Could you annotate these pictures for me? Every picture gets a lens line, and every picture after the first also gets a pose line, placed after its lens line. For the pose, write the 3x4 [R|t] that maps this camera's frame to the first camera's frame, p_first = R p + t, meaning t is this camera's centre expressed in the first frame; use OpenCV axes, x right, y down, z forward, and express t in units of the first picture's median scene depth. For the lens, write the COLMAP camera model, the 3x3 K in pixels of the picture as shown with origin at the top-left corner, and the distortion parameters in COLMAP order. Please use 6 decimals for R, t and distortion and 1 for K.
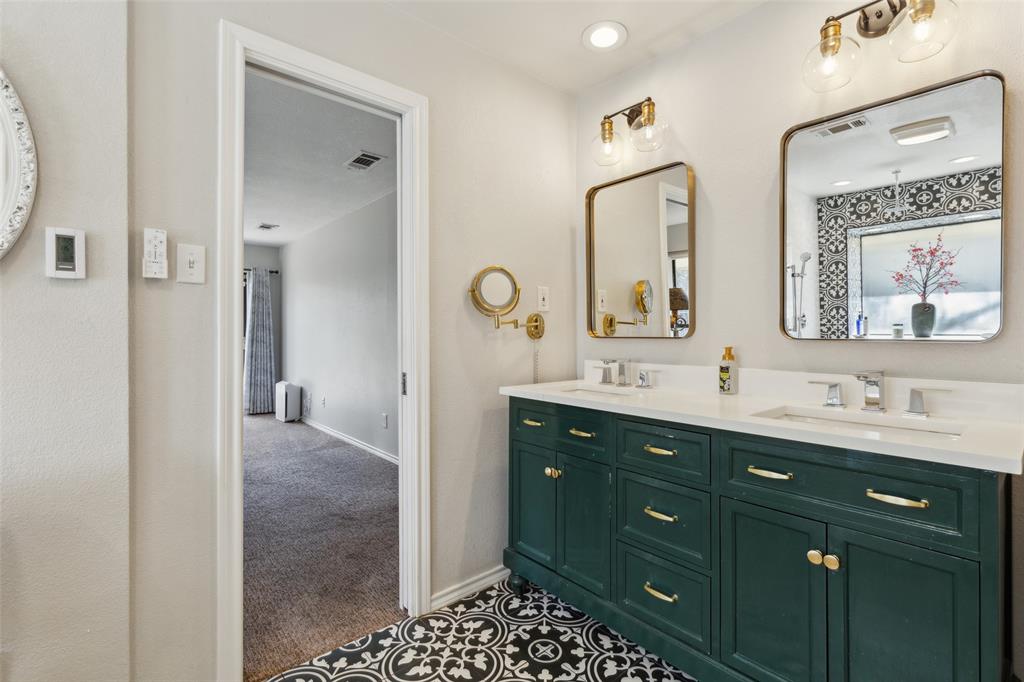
lens RADIAL K [[458.7, 0, 515.5], [0, 458.7, 341.4], [0, 0, 1]] dist [0.002744, 0.000150]
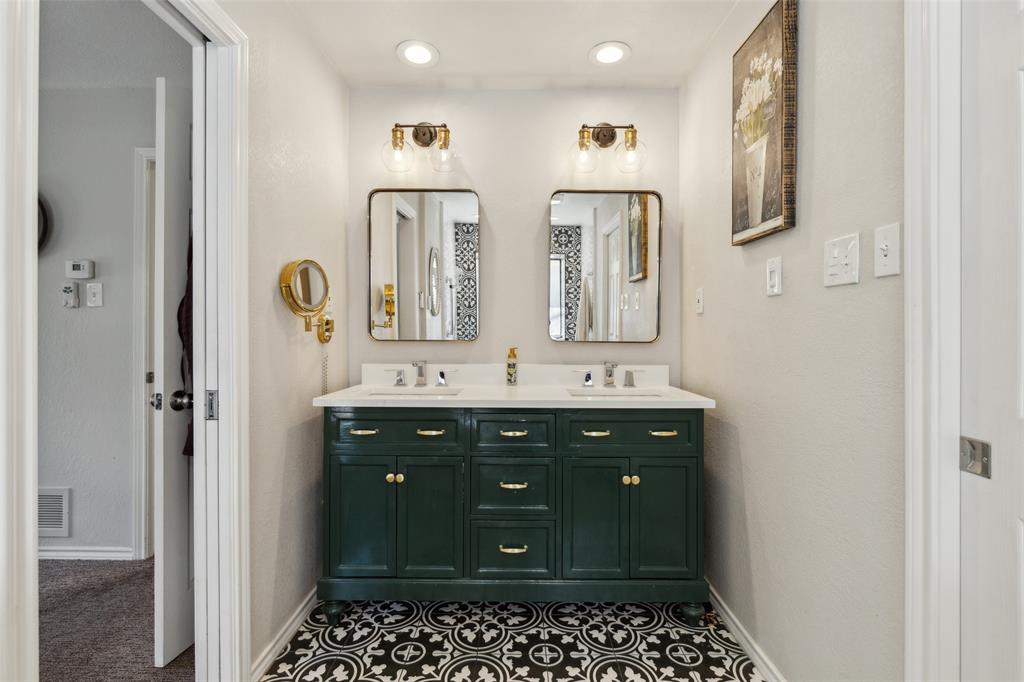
lens RADIAL K [[480.7, 0, 512.0], [0, 480.7, 341.0], [0, 0, 1]] dist [0.000800, -0.000036]
pose [[0.664494, -0.007331, 0.747258, -0.491838], [0.006502, 0.999971, 0.004028, -0.011324], [-0.747266, 0.002182, 0.664522, 0.111123]]
